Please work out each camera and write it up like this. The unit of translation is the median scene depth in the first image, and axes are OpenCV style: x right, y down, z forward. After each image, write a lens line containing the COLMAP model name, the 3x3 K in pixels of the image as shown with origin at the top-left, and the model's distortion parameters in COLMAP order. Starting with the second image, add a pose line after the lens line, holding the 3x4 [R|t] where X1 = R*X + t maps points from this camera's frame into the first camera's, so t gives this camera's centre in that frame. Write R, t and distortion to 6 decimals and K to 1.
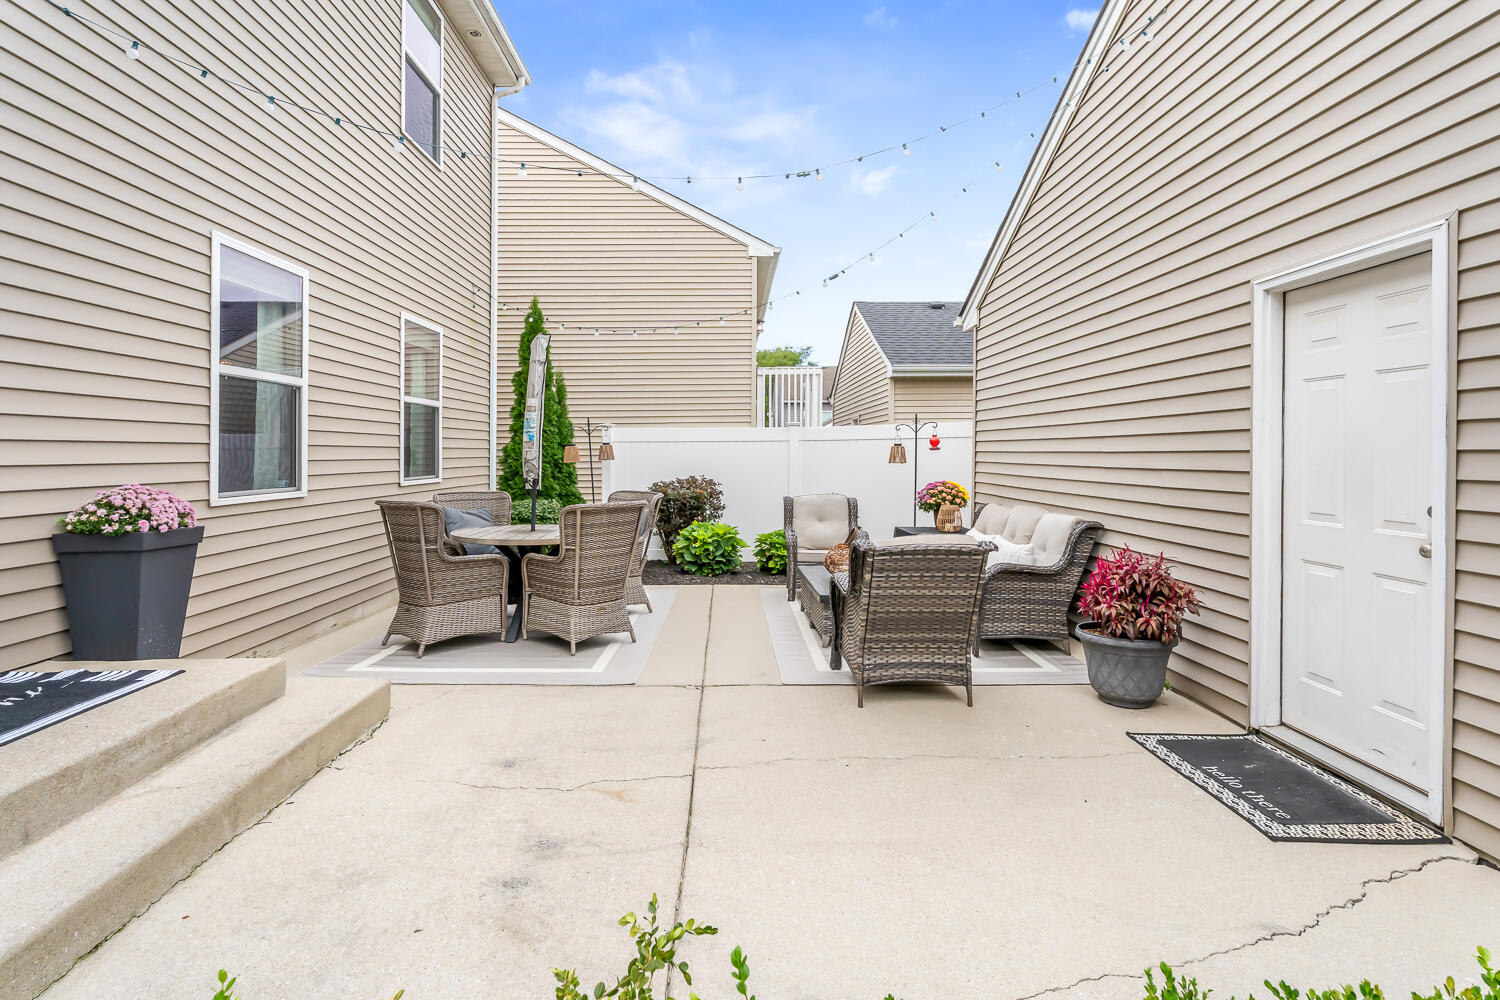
lens RADIAL K [[723.4, 0, 746.2], [0, 723.4, 461.4], [0, 0, 1]] dist [0.000766, 0.000208]
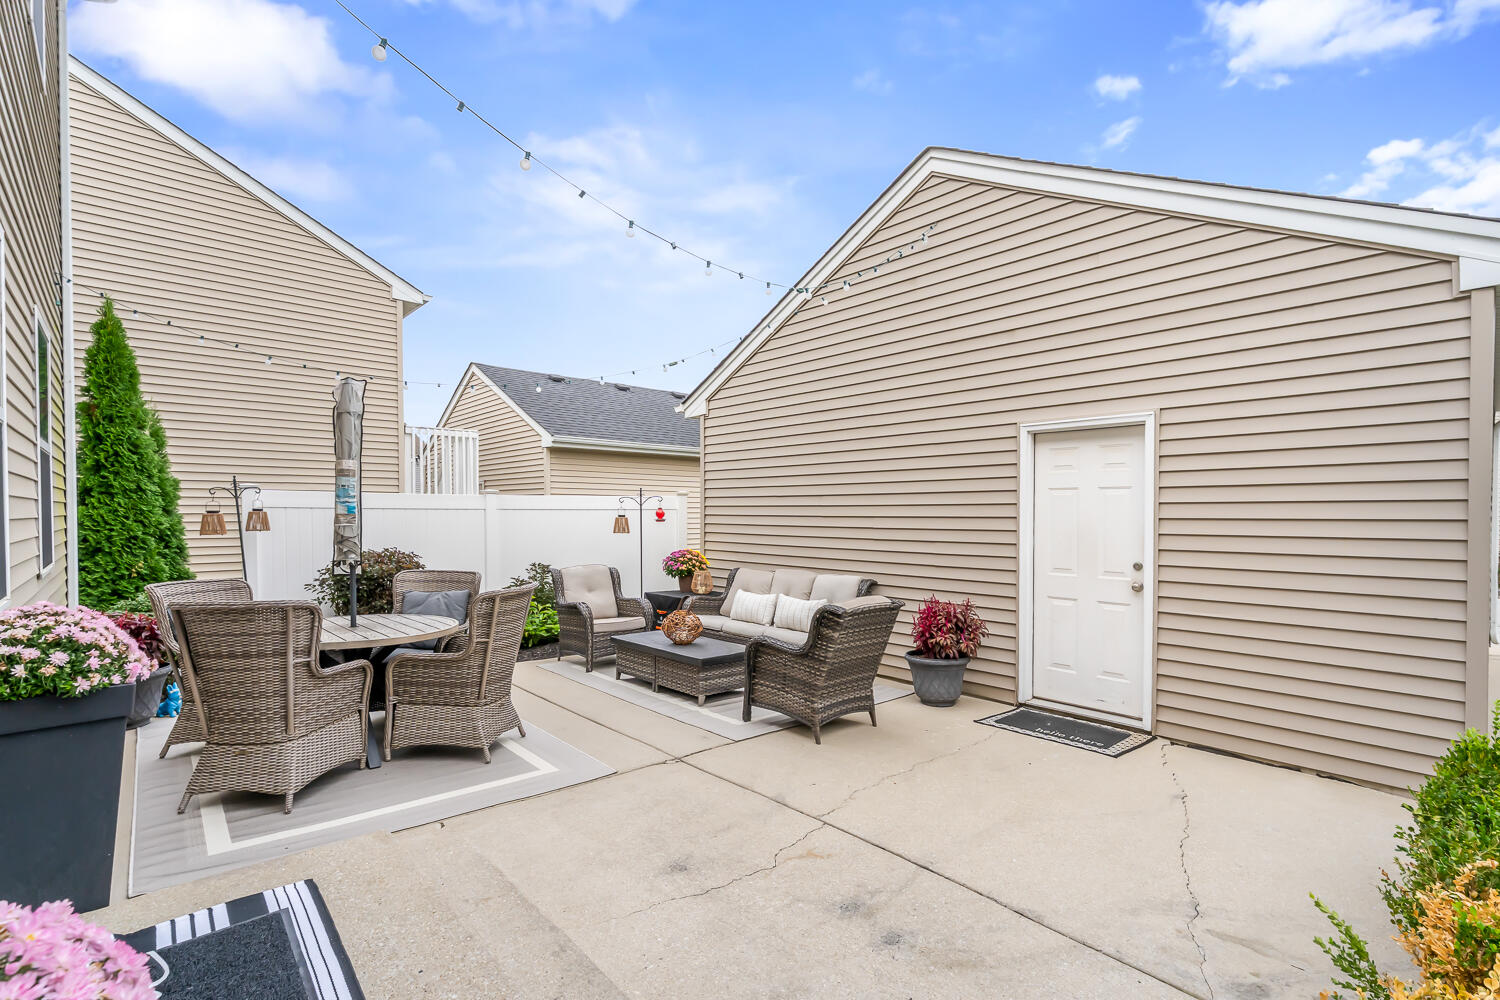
lens RADIAL K [[692.5, 0, 749.9], [0, 692.5, 536.6], [0, 0, 1]] dist [-0.001087, -0.000421]
pose [[0.759064, -0.010980, 0.650924, -0.517309], [-0.002110, 0.999811, 0.019325, -0.020751], [-0.651013, -0.016043, 0.758897, 0.159268]]
